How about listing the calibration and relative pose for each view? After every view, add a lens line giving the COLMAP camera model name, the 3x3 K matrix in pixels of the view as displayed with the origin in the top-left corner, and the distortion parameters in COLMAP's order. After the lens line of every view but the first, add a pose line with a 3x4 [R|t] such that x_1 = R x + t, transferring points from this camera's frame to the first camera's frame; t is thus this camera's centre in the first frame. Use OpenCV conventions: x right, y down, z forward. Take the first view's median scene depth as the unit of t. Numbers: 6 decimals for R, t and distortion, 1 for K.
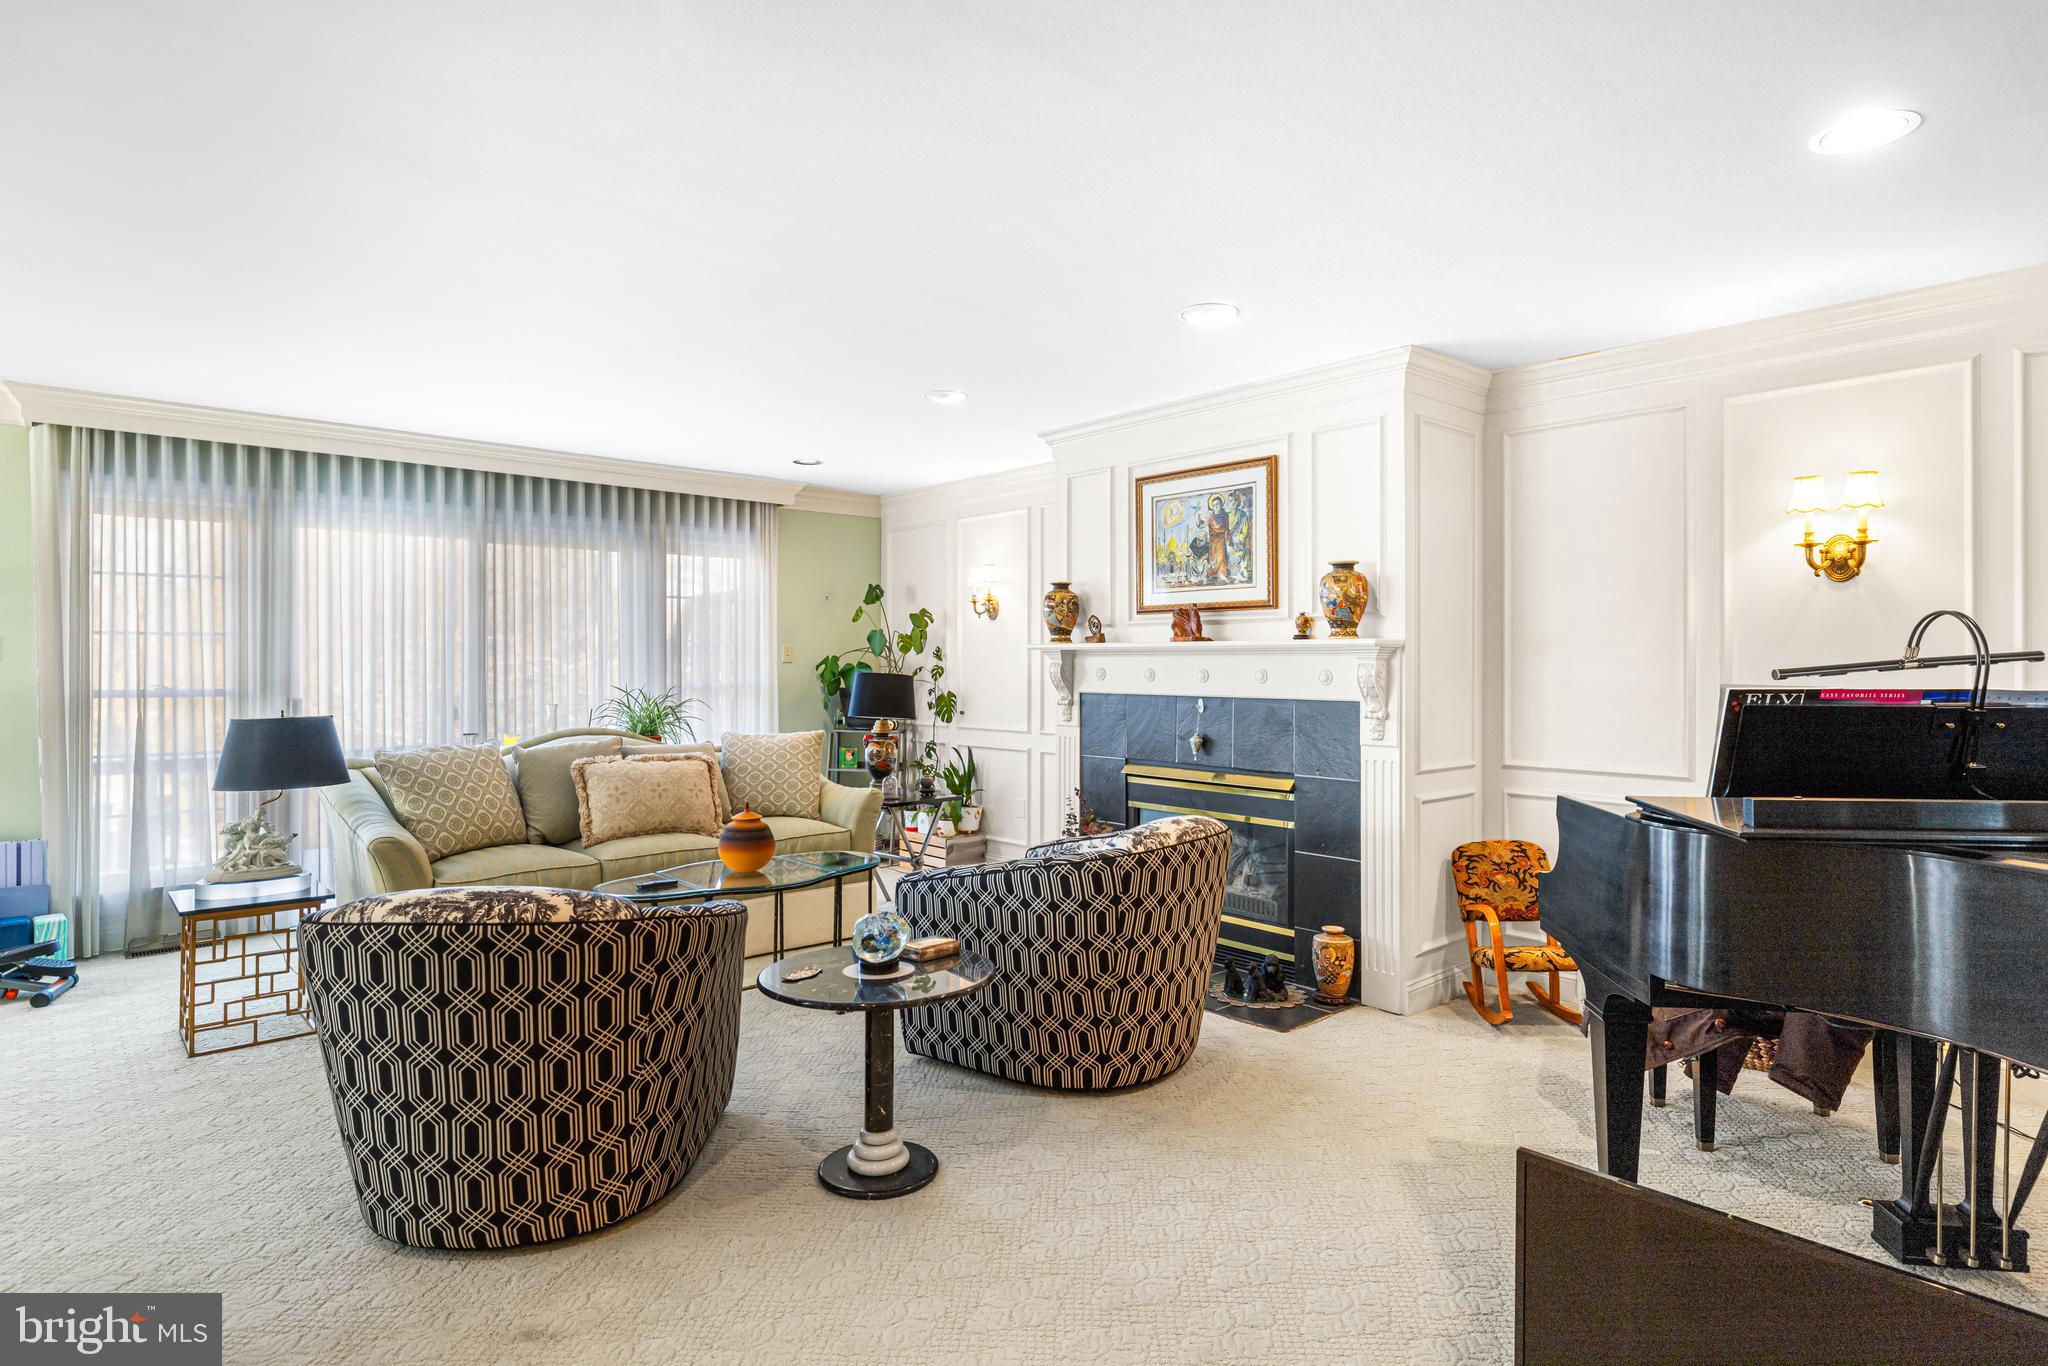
lens RADIAL K [[1099.2, 0, 1020.7], [0, 1099.2, 658.3], [0, 0, 1]] dist [-0.001443, -0.000206]
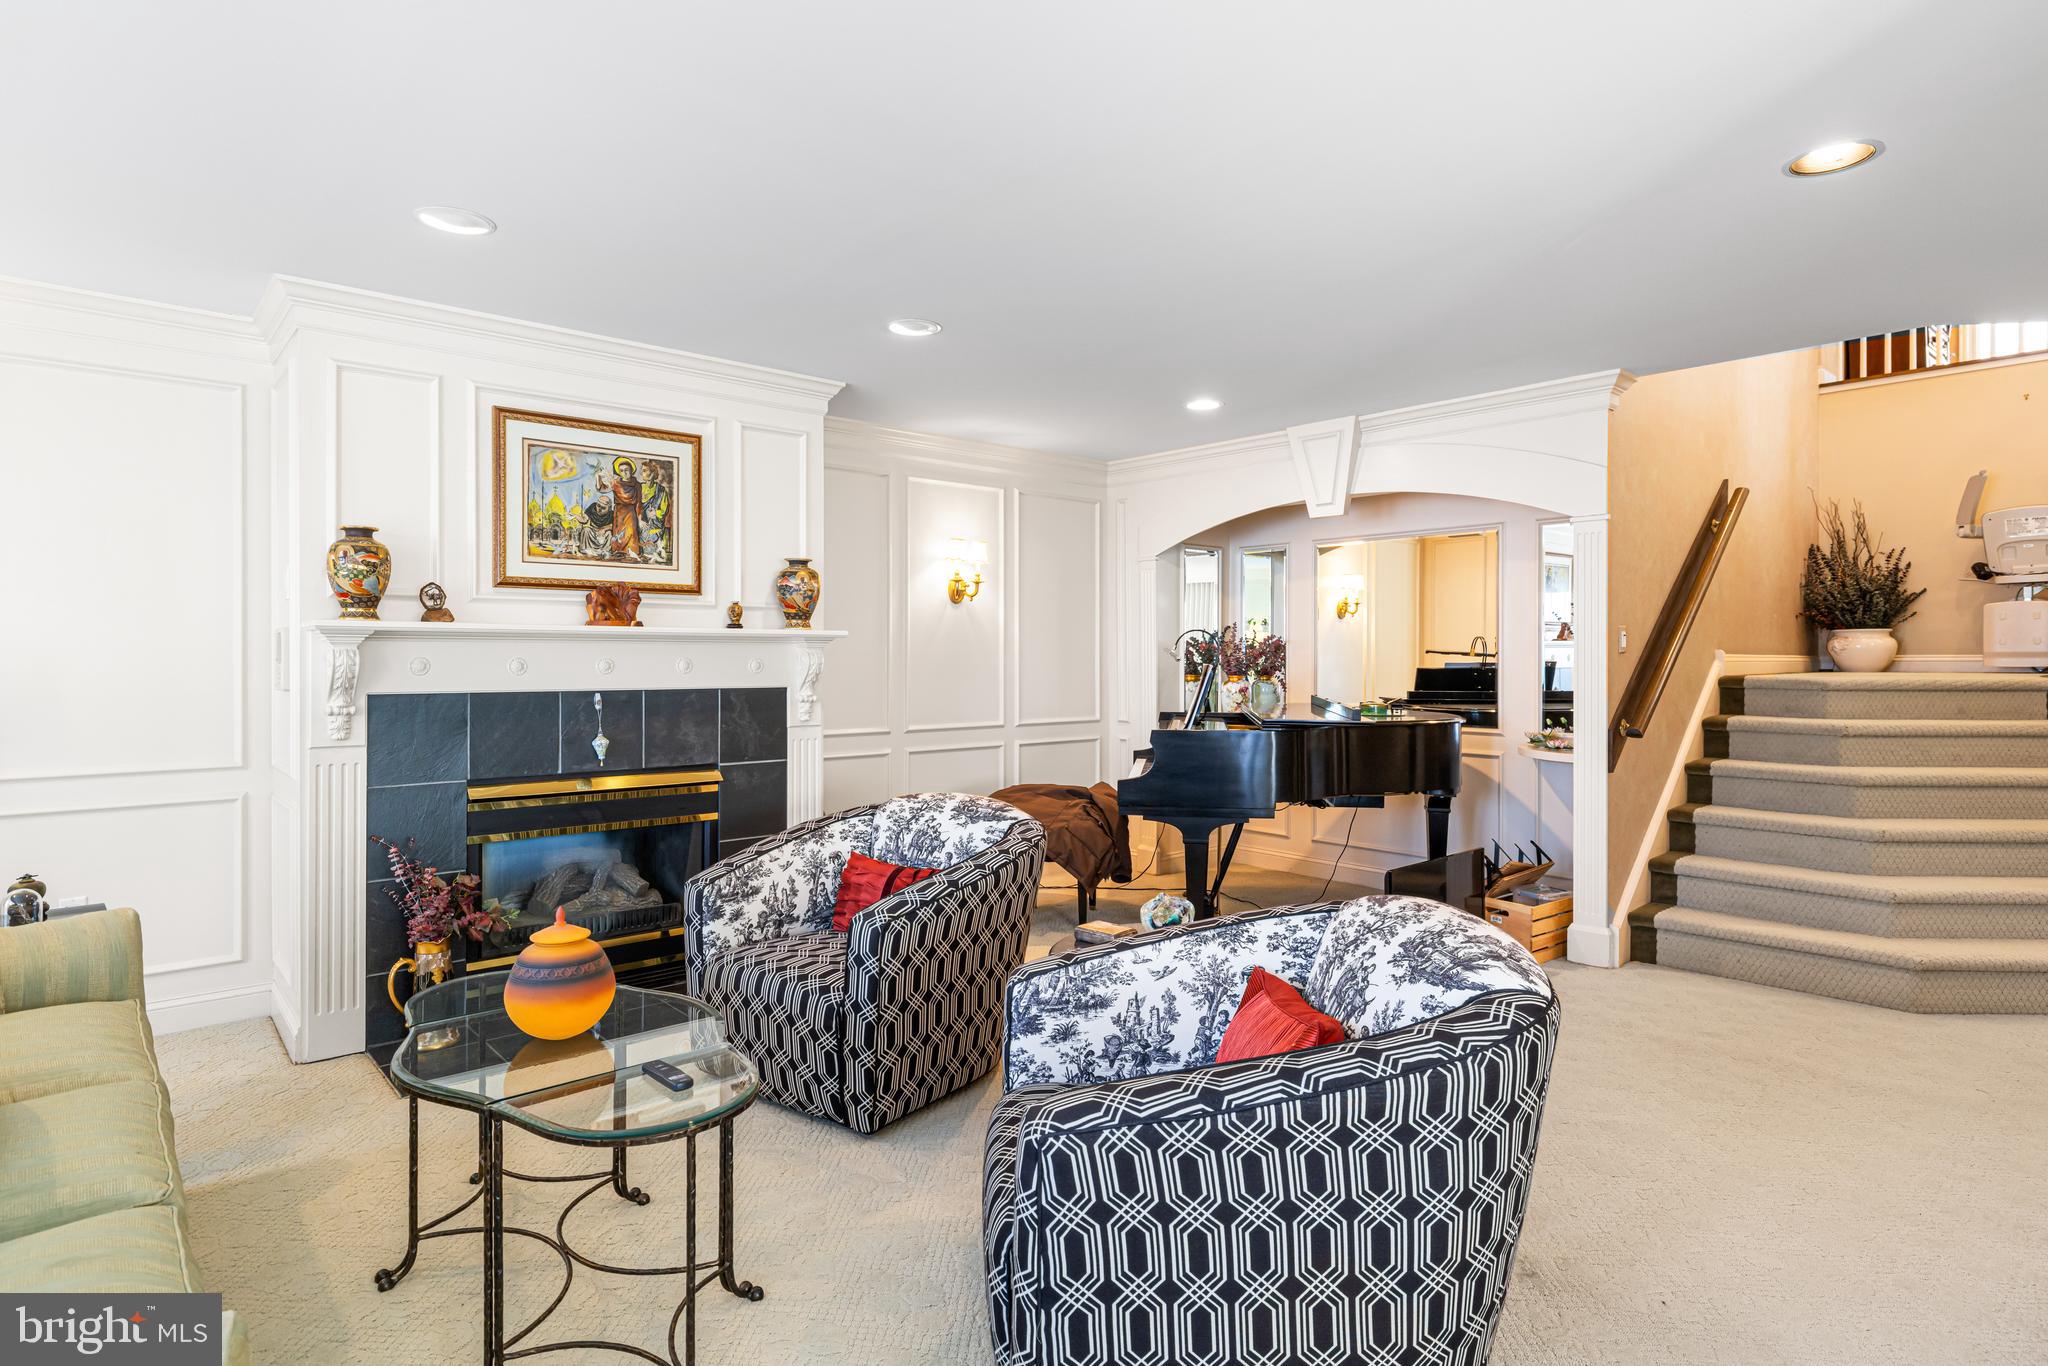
lens RADIAL K [[1099.2, 0, 1020.7], [0, 1099.2, 658.3], [0, 0, 1]] dist [-0.001443, -0.000206]
pose [[0.002795, -0.003852, 0.999989, -0.703143], [-0.007905, 0.999961, 0.003874, 0.003845], [-0.999965, -0.007915, 0.002764, 0.689590]]
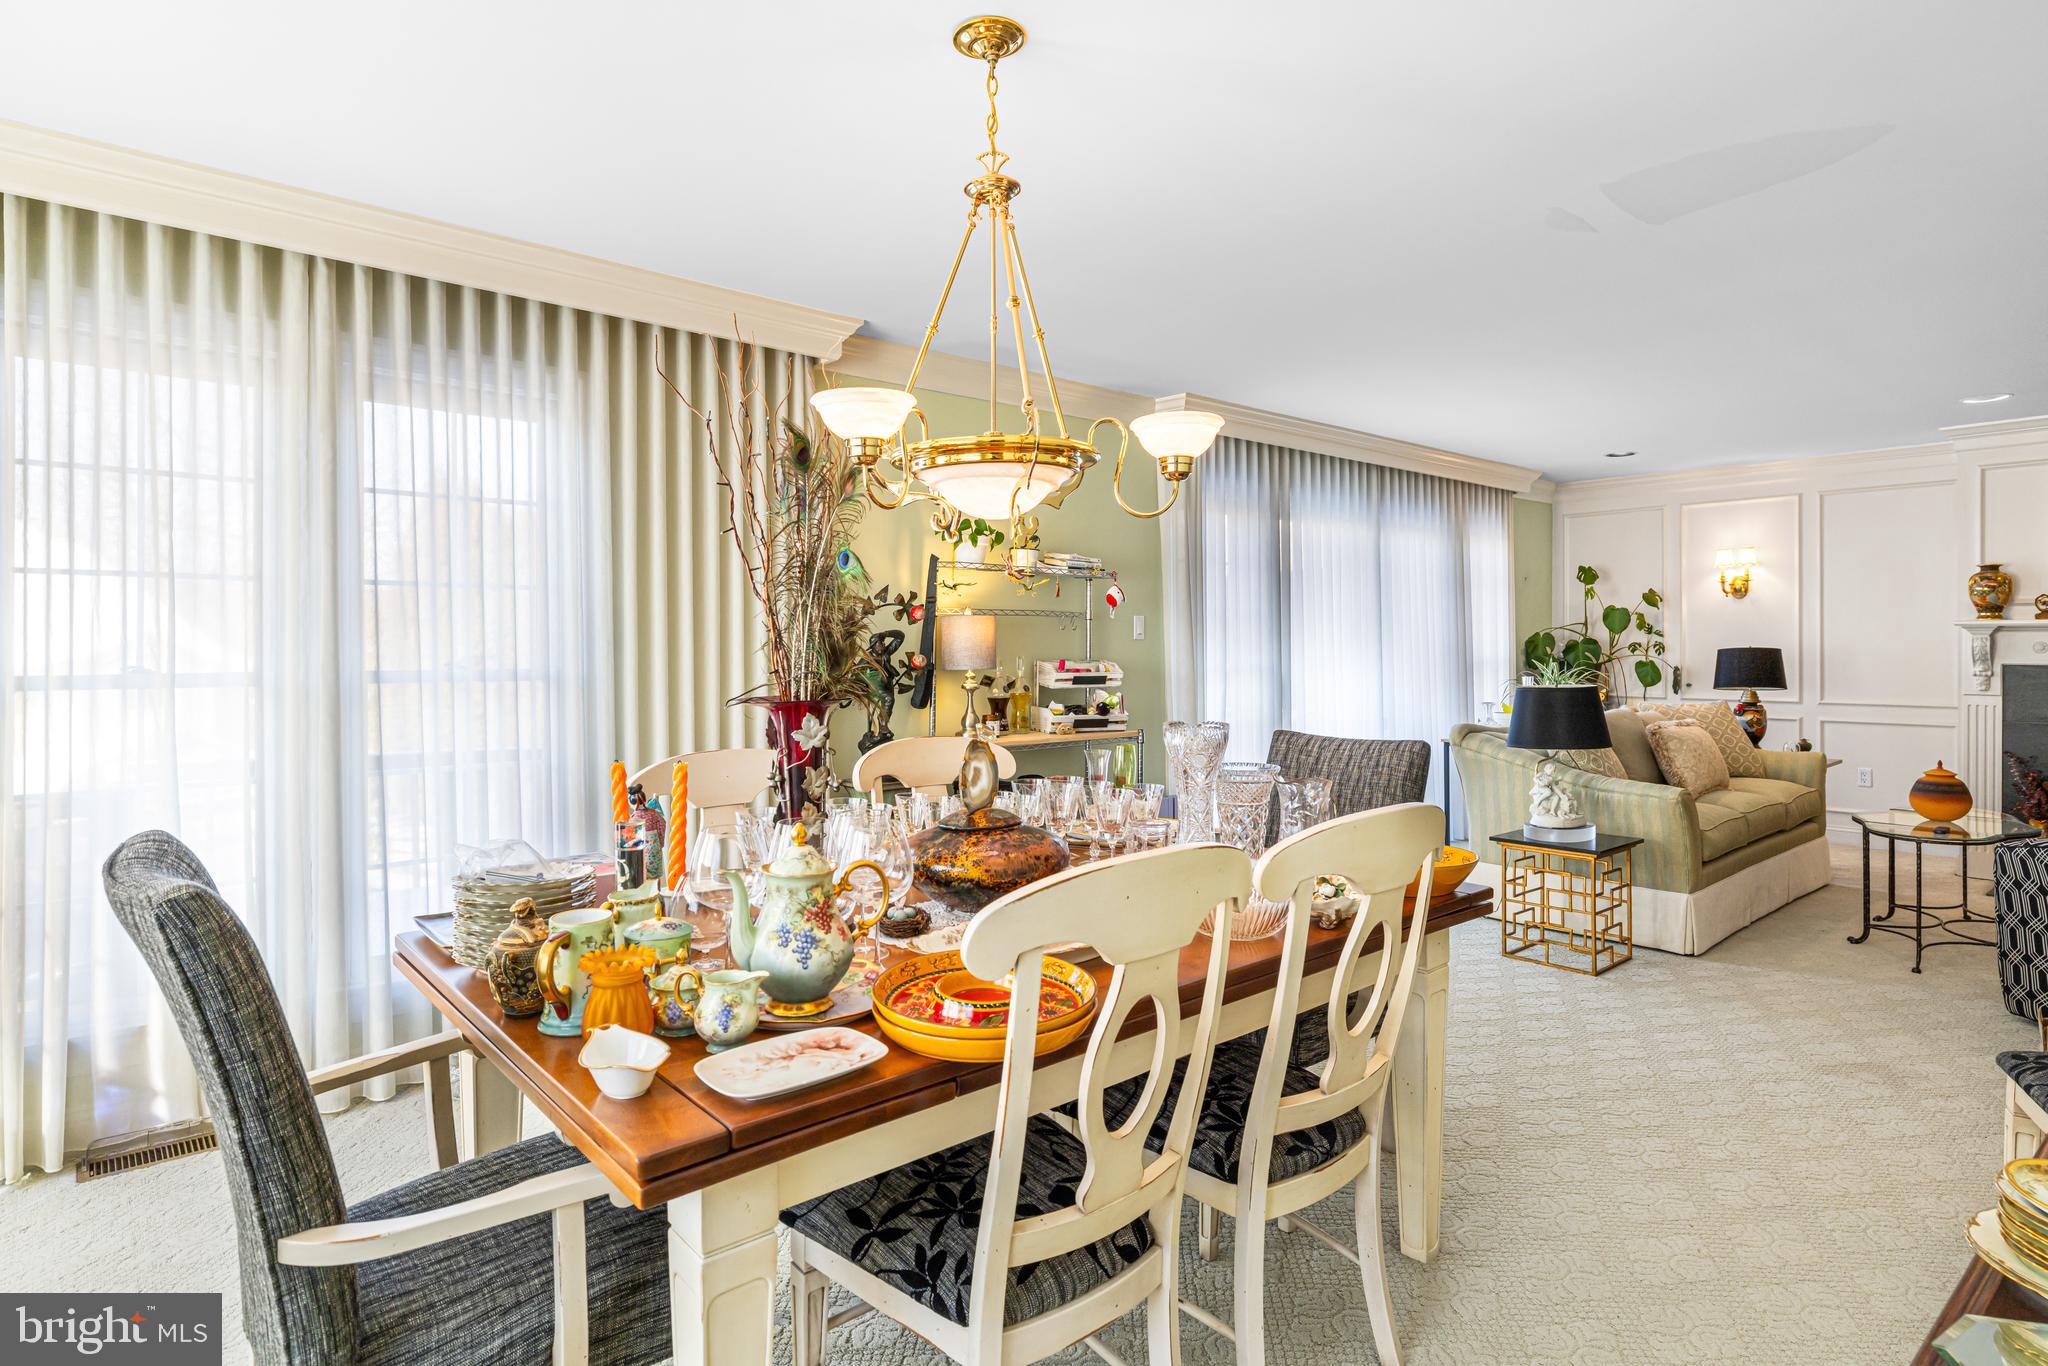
lens RADIAL K [[1099.2, 0, 1020.7], [0, 1099.2, 658.3], [0, 0, 1]] dist [-0.001443, -0.000206]
pose [[0.999981, -0.004236, -0.004557, -1.061469], [0.004302, 0.999885, 0.014537, 0.005260], [0.004495, -0.014556, 0.999884, -0.121118]]
